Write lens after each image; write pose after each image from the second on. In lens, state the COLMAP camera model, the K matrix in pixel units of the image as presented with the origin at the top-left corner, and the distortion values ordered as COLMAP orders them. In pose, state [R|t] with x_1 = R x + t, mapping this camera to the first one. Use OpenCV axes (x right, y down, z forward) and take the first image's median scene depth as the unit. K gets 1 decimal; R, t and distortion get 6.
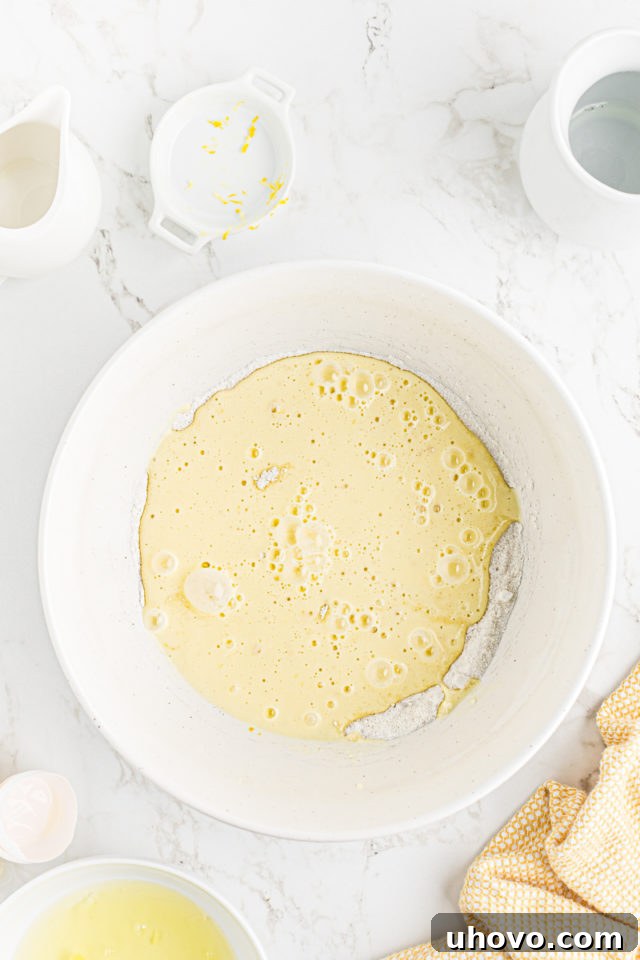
lens RADIAL K [[4149.8, 0, 322.3], [0, 4149.8, 475.8], [0, 0, 1]] dist [0.115862, 0.000000]
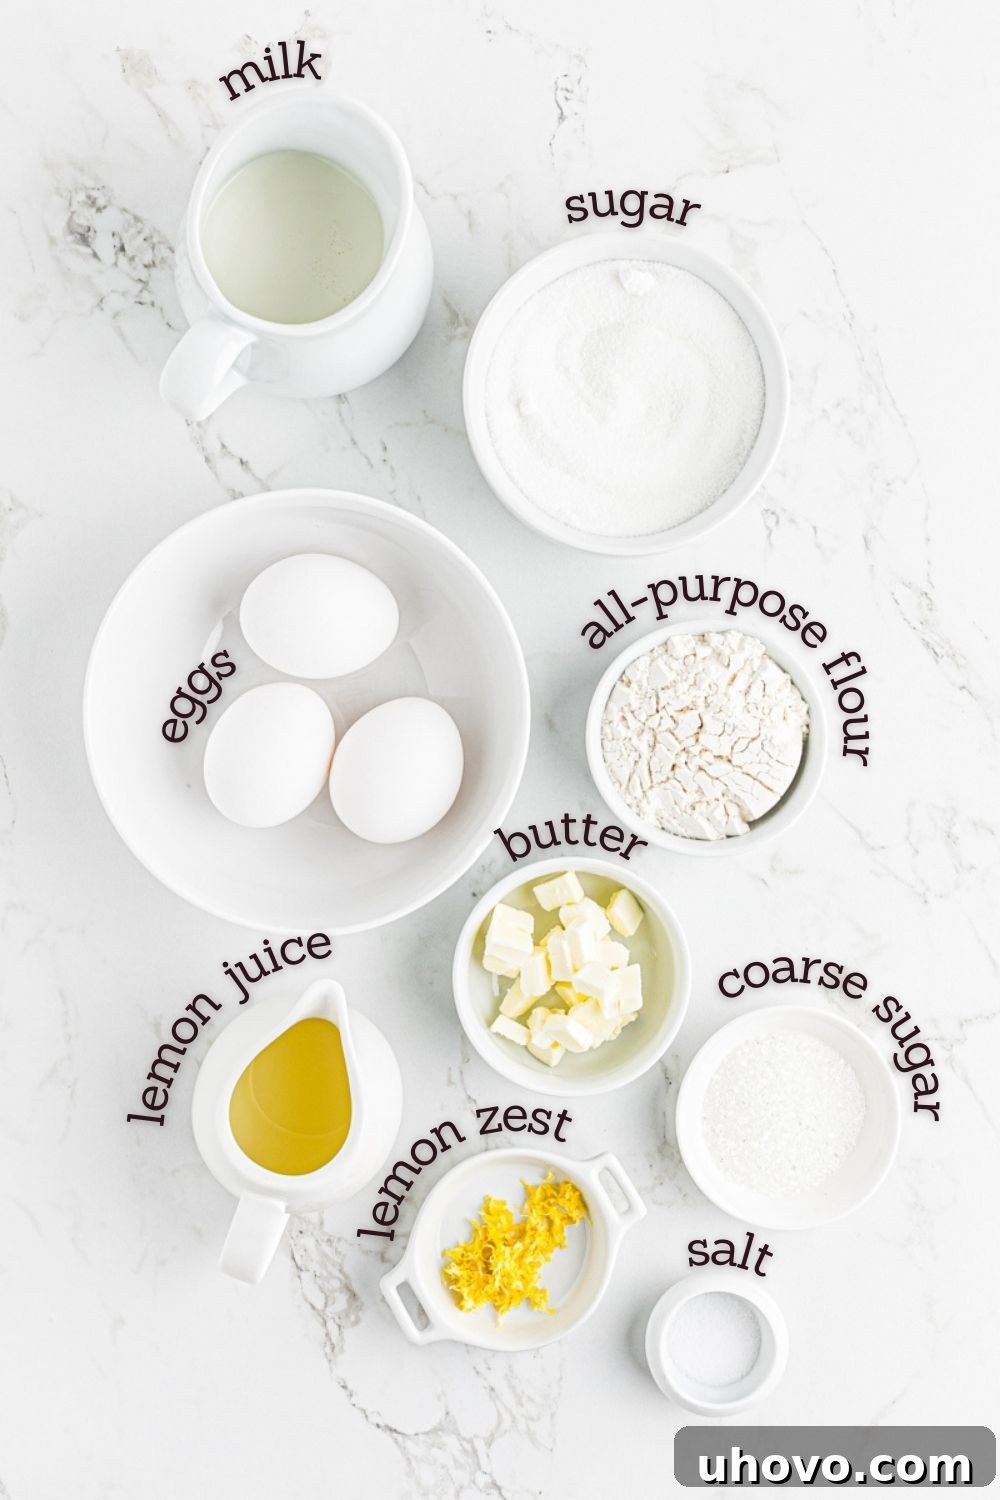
lens RADIAL K [[6484.1, 0, 497.9], [0, 6484.1, 746.5], [0, 0, 1]] dist [0.115862, 0.000000]
pose [[1.000000, 0.000097, -0.000967, 0.001816], [-0.000097, 1.000000, 0.000278, 0.007323], [0.000967, -0.000278, 0.999999, -0.140488]]
